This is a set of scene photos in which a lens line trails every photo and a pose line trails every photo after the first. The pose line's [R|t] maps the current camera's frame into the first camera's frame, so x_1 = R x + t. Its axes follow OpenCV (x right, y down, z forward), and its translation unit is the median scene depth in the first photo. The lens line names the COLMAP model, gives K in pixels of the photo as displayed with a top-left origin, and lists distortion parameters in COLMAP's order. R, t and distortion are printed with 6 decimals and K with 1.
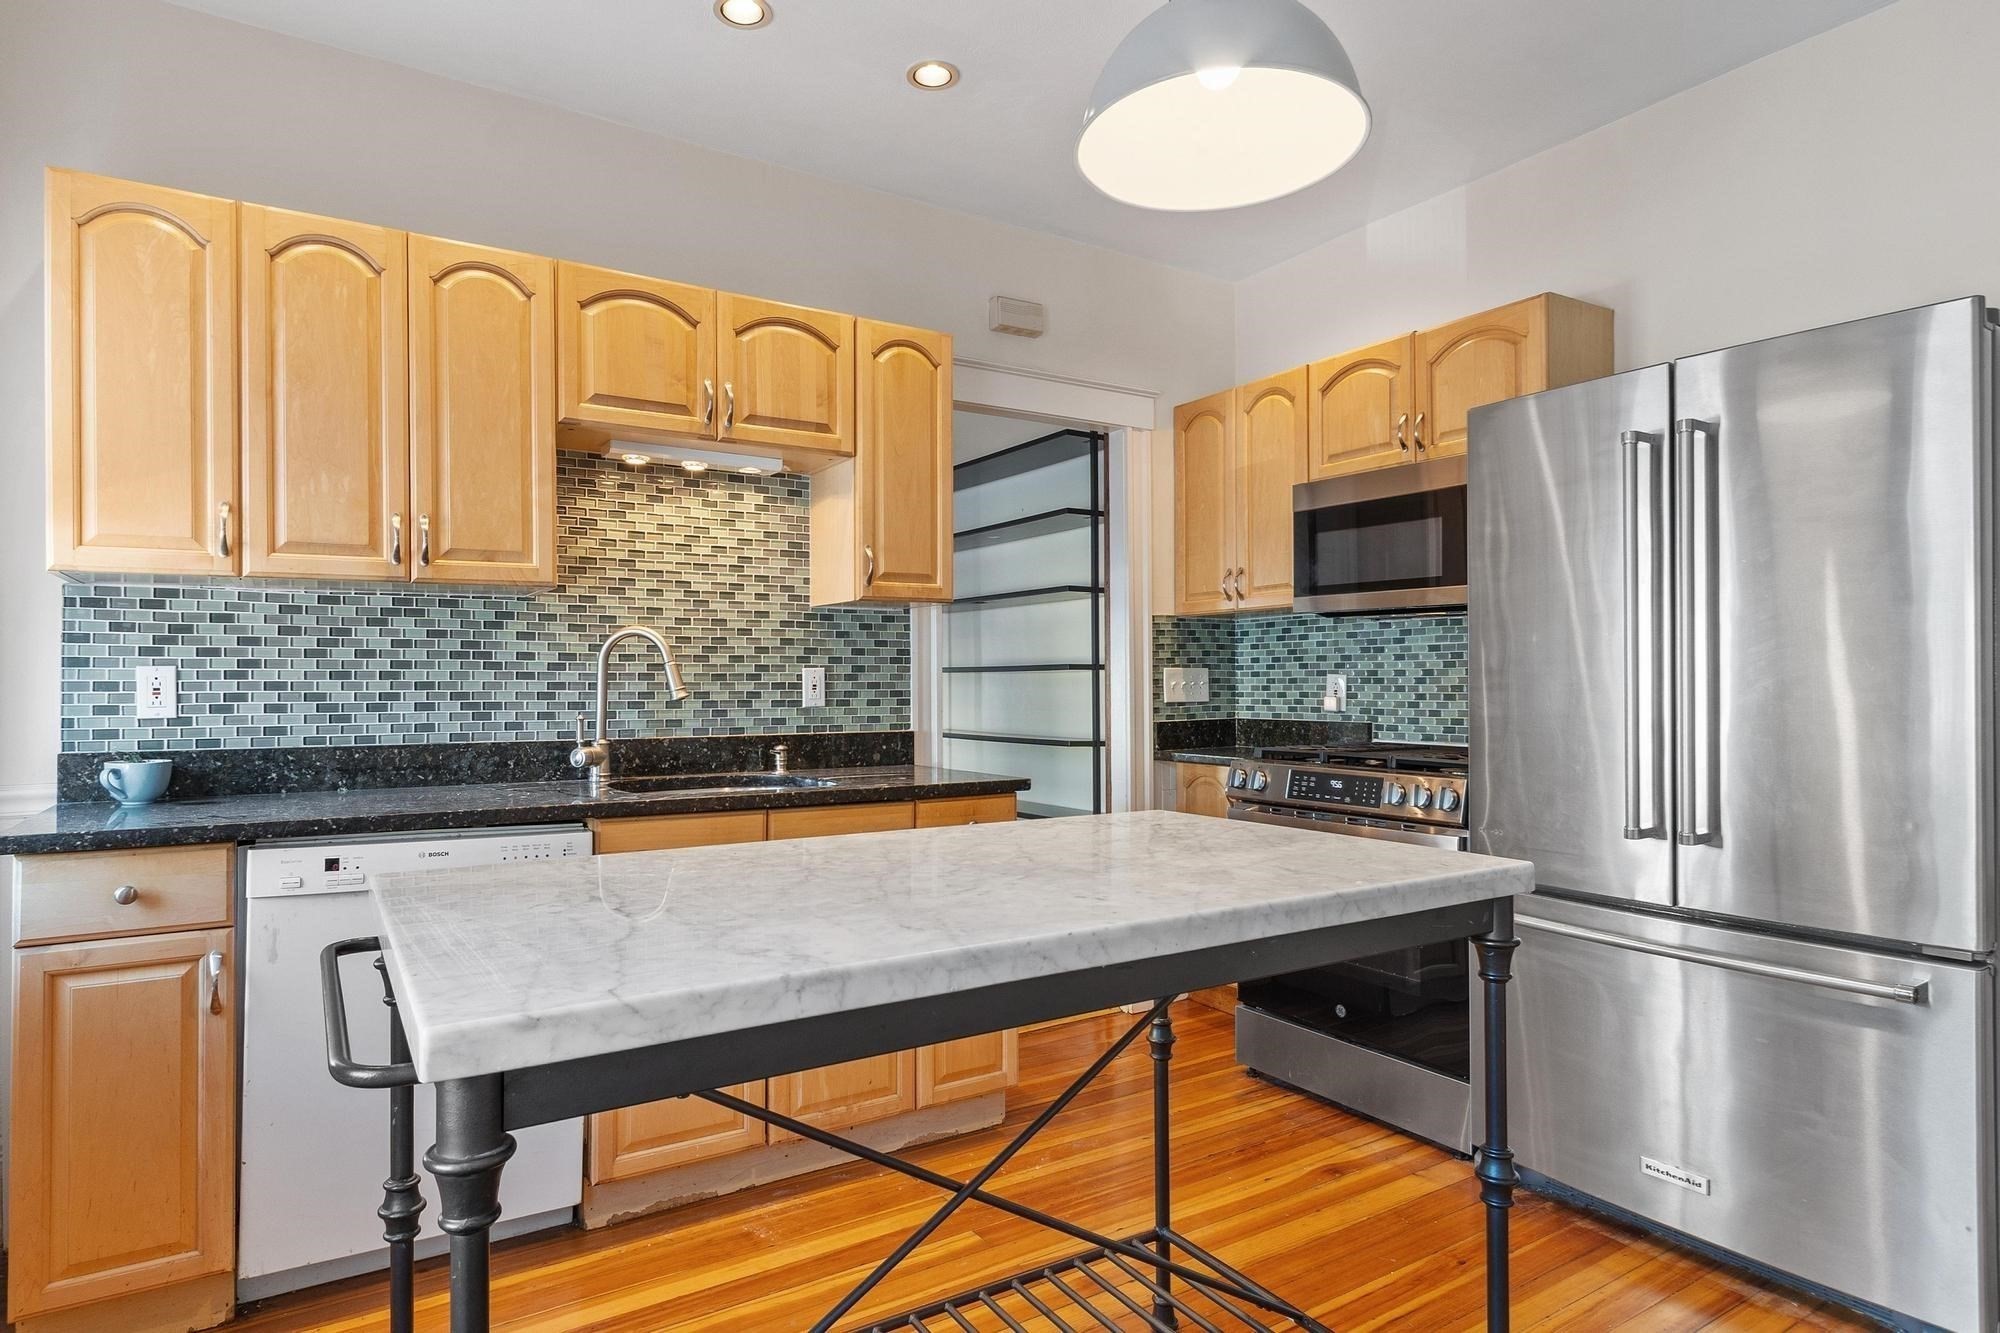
lens RADIAL K [[1103.4, 0, 1000.1], [0, 1103.4, 670.5], [0, 0, 1]] dist [0.024495, -0.000735]
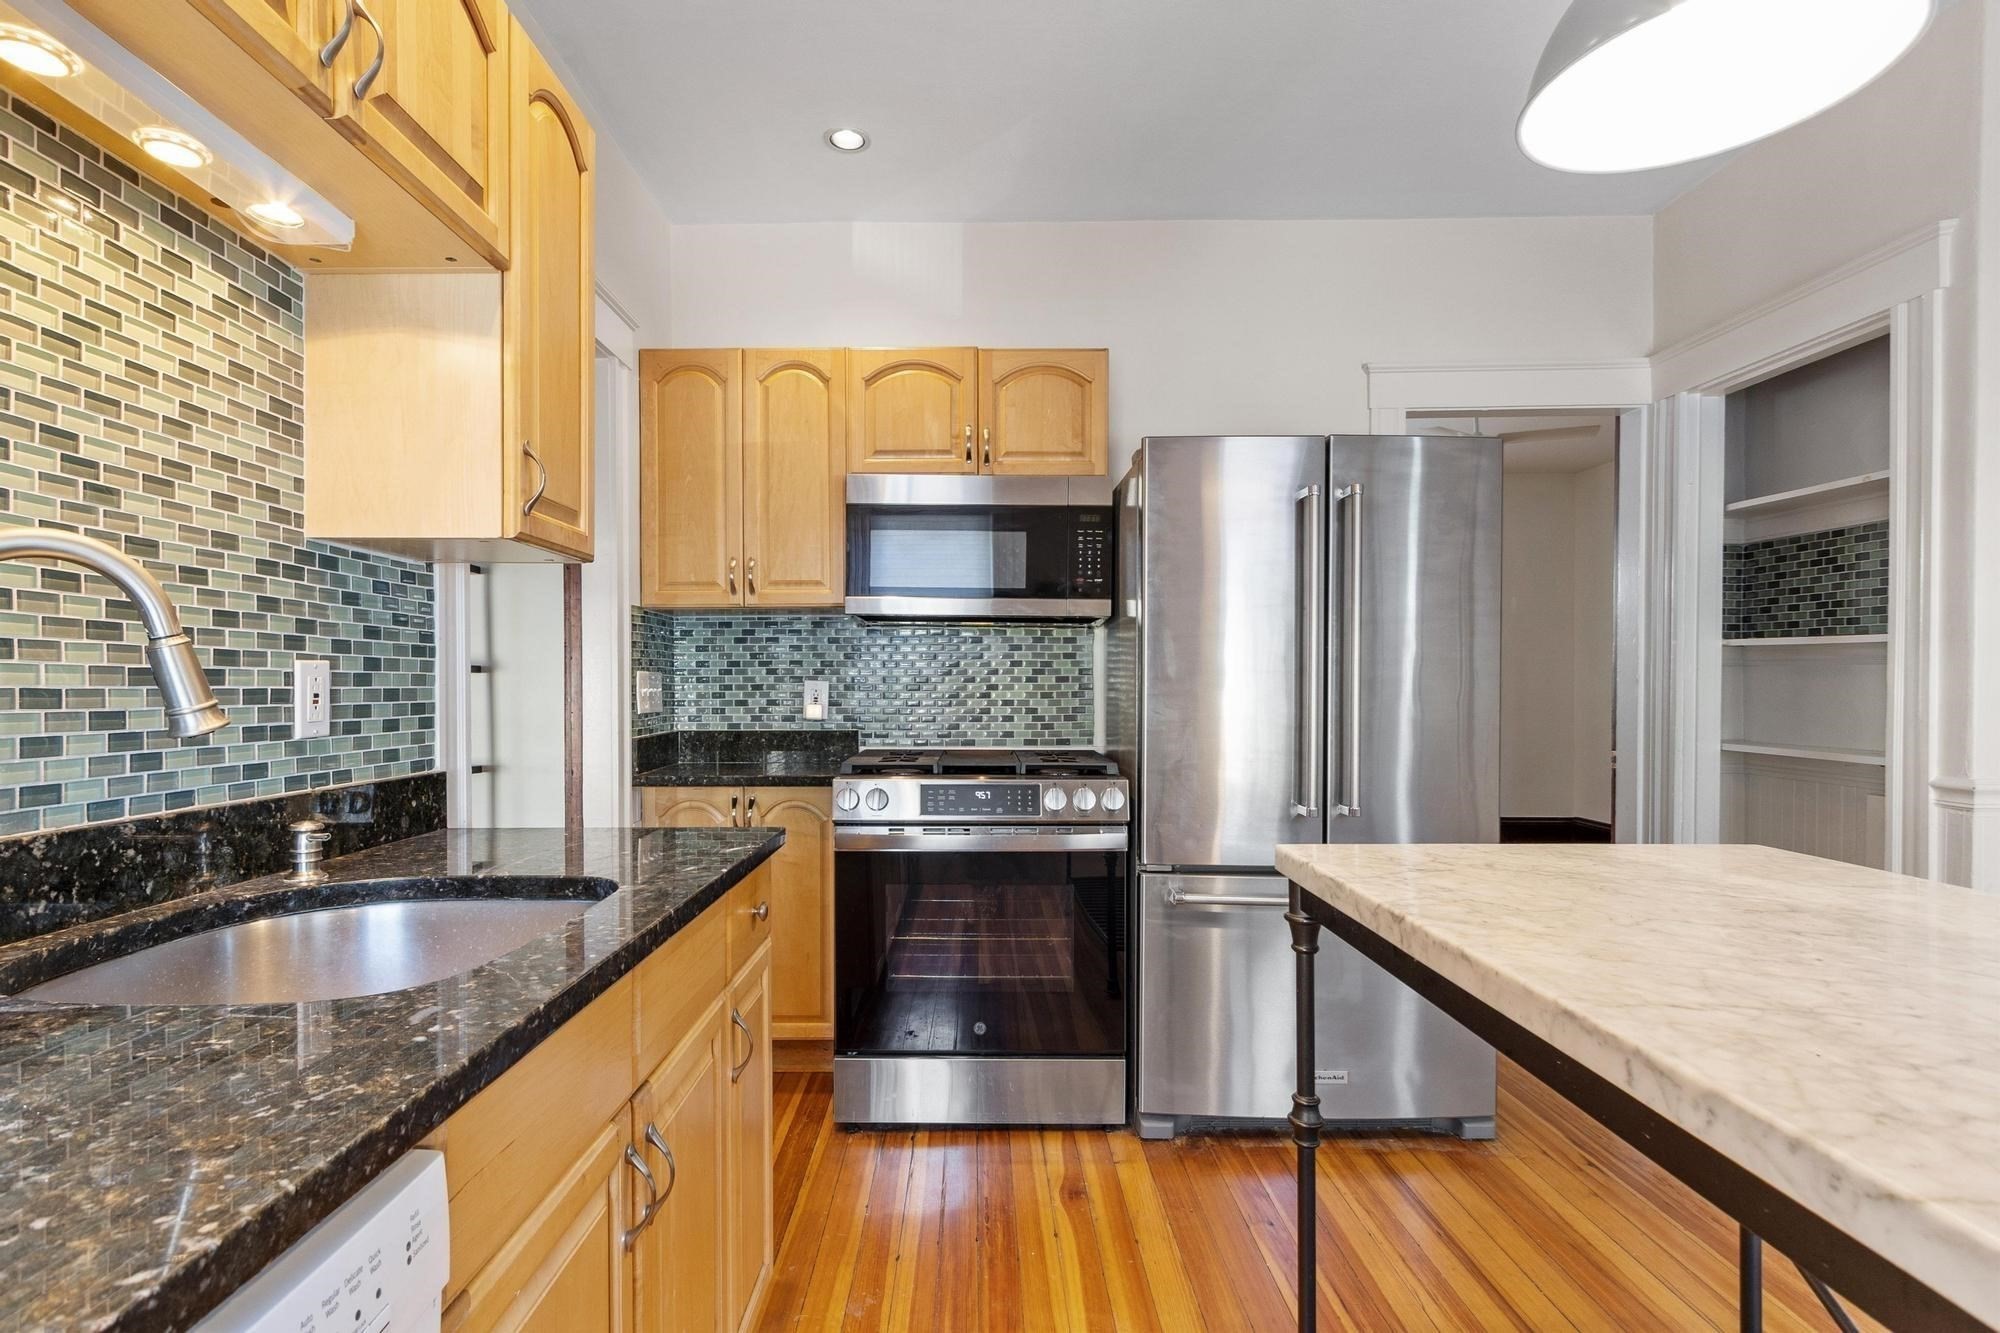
lens RADIAL K [[954.2, 0, 945.3], [0, 954.2, 693.7], [0, 0, 1]] dist [0.004419, -0.000092]
pose [[0.562784, -0.003463, 0.826597, -0.360770], [-0.009522, 0.999898, 0.010672, 0.005372], [-0.826549, -0.013877, 0.562694, 0.507136]]
